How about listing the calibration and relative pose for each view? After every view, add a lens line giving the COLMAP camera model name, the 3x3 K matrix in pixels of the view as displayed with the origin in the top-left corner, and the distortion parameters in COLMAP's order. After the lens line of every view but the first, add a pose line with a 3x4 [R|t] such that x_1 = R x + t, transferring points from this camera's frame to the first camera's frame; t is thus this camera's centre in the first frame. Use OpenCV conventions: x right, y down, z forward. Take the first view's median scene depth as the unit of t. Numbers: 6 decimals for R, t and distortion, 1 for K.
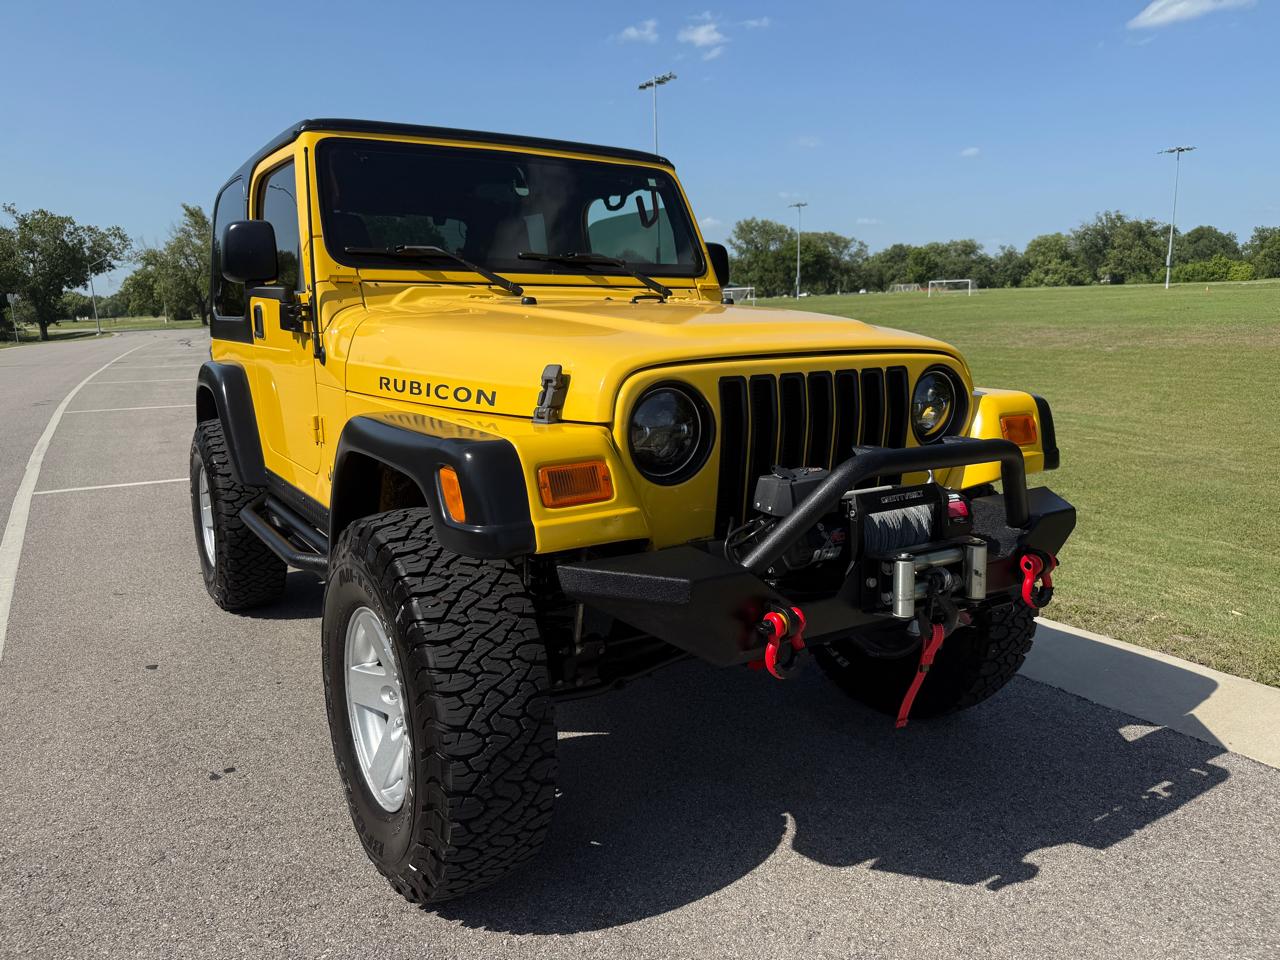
lens RADIAL K [[907.3, 0, 640.0], [0, 907.3, 480.0], [0, 0, 1]] dist [0.077488, -0.131517]
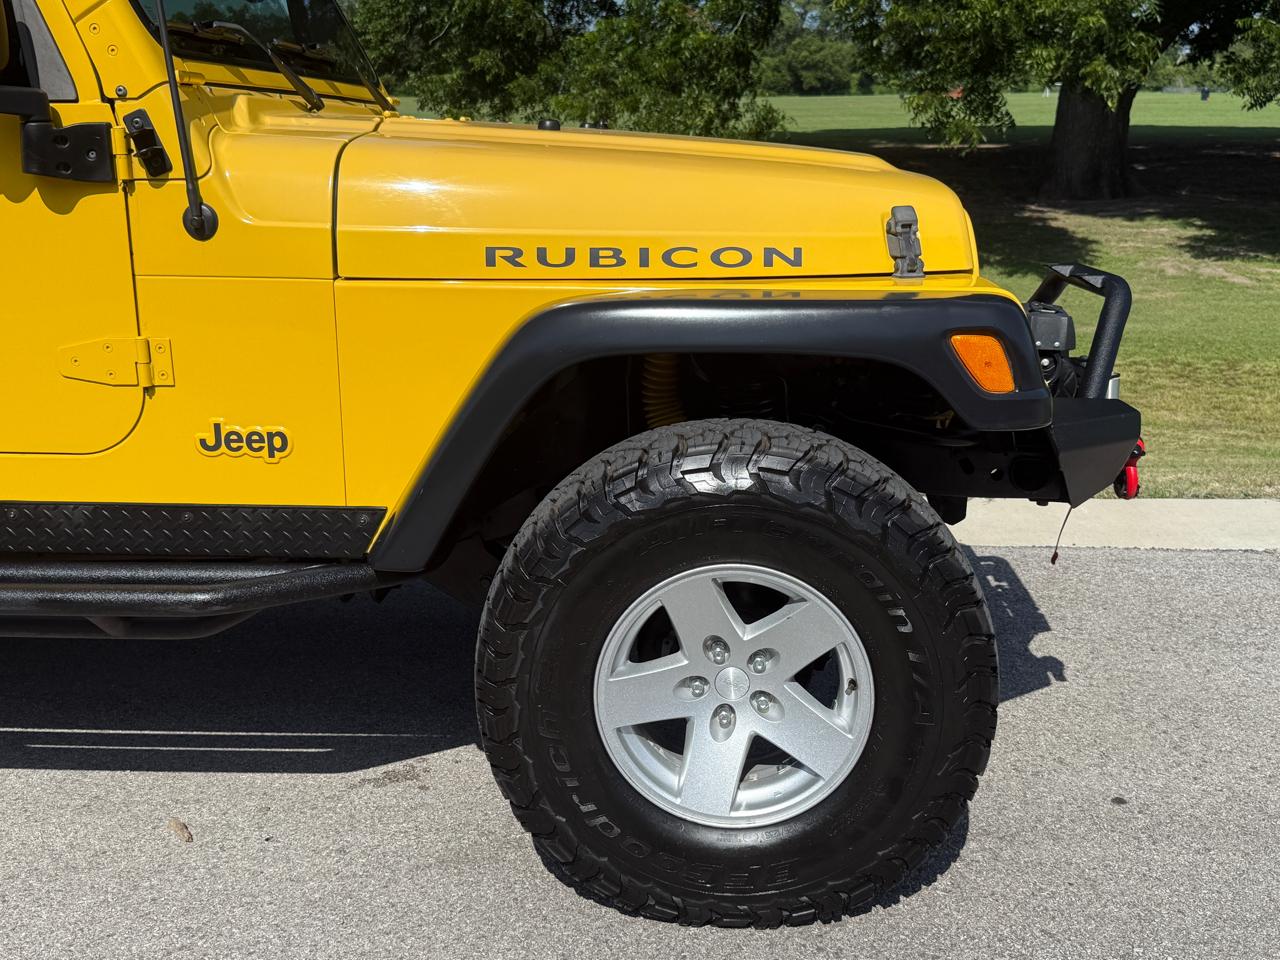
lens RADIAL K [[1305.1, 0, 640.0], [0, 1305.1, 480.0], [0, 0, 1]] dist [0.158112, -0.335213]
pose [[0.594879, -0.192777, 0.780357, -0.873066], [0.144668, 0.980640, 0.131971, -0.053995], [-0.790690, 0.034386, 0.611251, 0.331669]]
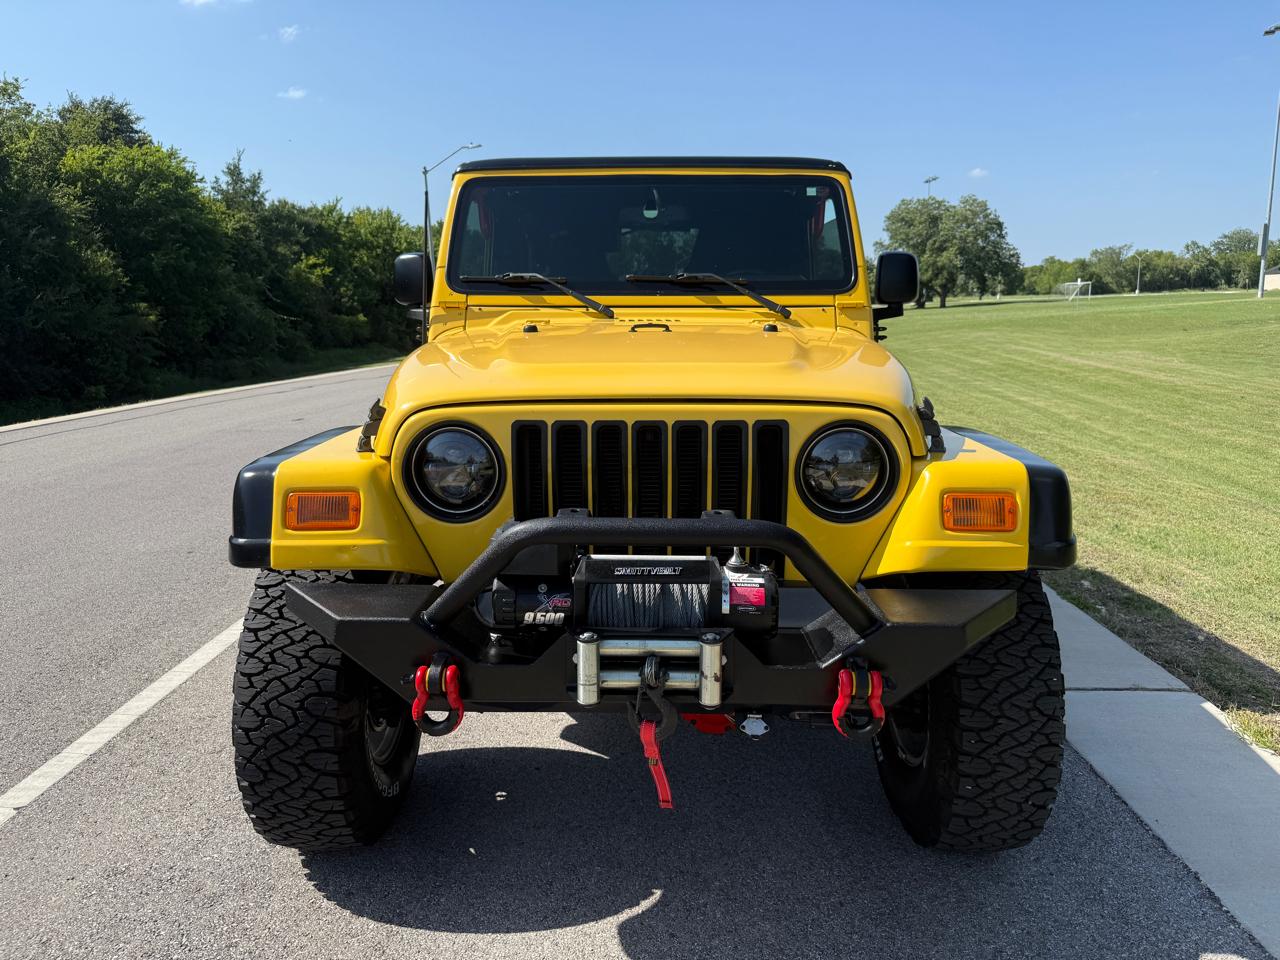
lens RADIAL K [[907.3, 0, 640.0], [0, 907.3, 480.0], [0, 0, 1]] dist [0.077488, -0.131517]
pose [[0.829027, 0.108940, -0.548495, 0.553050], [-0.102674, 0.993819, 0.042201, -0.077608], [0.549702, 0.021331, 0.835088, 0.189413]]
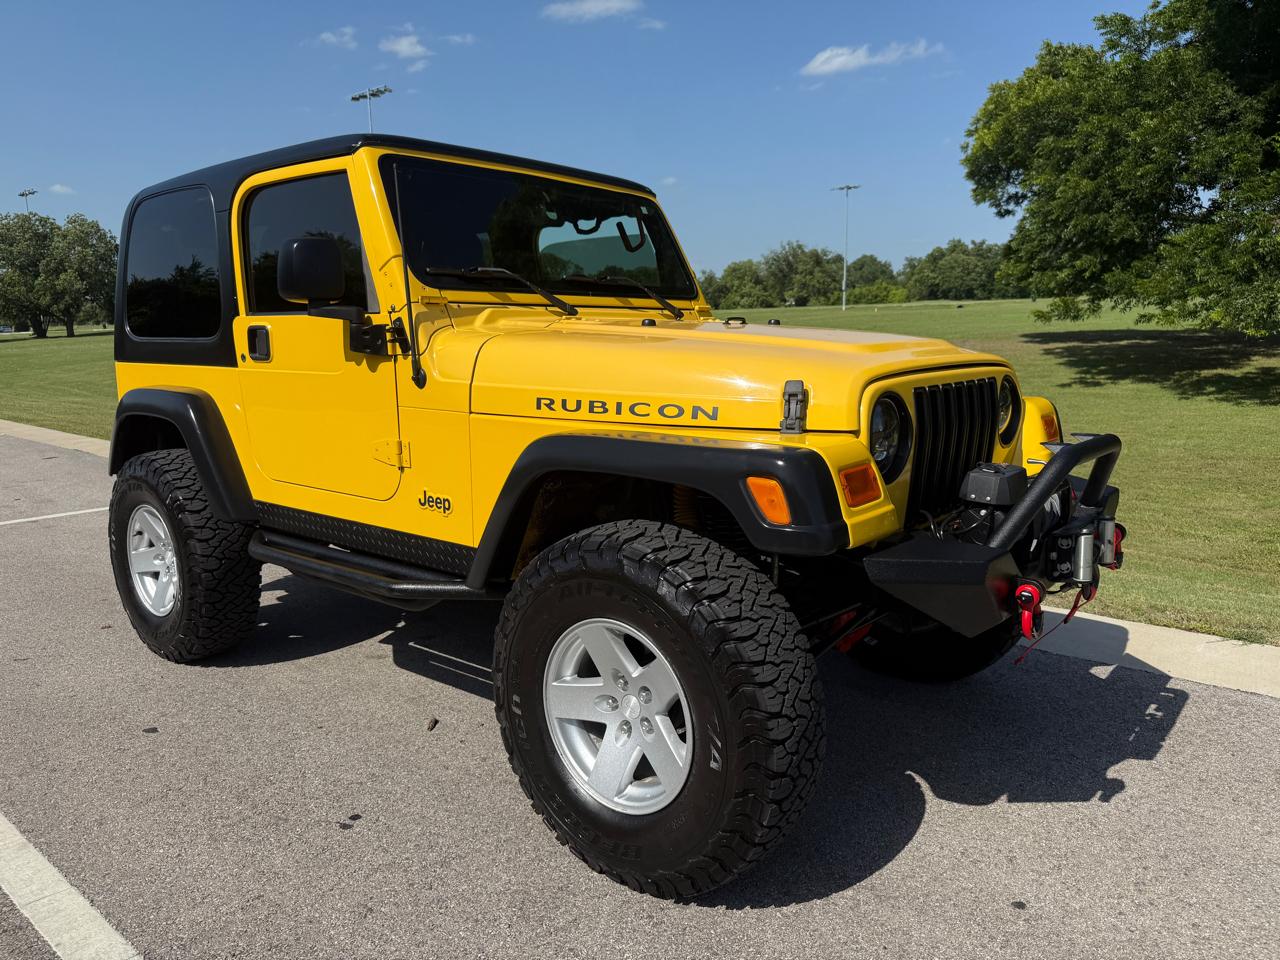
lens RADIAL K [[907.3, 0, 640.0], [0, 907.3, 480.0], [0, 0, 1]] dist [0.077488, -0.131517]
pose [[0.953382, -0.050491, 0.297511, -0.436315], [0.056351, 0.998349, -0.011147, -0.003197], [-0.296457, 0.027392, 0.954653, 0.001608]]
